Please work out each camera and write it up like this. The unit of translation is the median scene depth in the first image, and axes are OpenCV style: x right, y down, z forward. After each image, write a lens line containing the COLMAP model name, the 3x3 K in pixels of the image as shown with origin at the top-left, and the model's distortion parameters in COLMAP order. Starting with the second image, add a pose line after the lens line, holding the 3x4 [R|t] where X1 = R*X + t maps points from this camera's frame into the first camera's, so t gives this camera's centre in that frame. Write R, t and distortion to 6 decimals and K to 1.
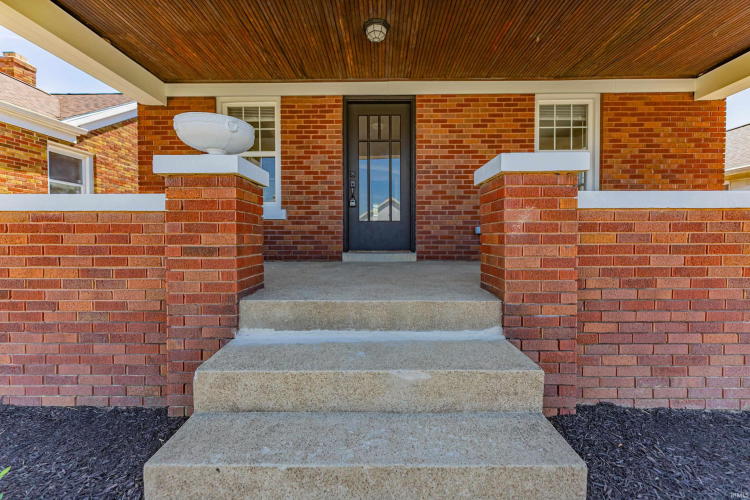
lens RADIAL K [[311.1, 0, 374.6], [0, 311.1, 246.2], [0, 0, 1]] dist [0.000887, 0.000076]
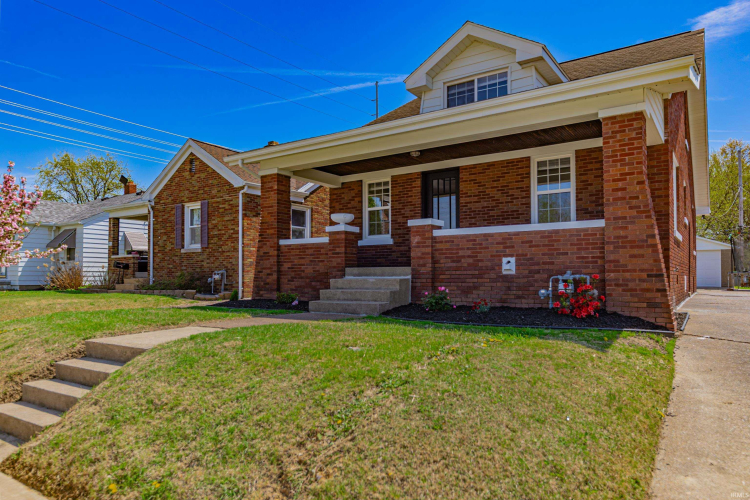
lens RADIAL K [[499.7, 0, 375.4], [0, 499.7, 272.9], [0, 0, 1]] dist [-0.000782, -0.000026]
pose [[0.826785, -0.004196, -0.562503, 1.252406], [-0.015066, 0.999448, -0.029599, 0.167248], [0.562317, 0.032947, 0.826265, -1.428186]]
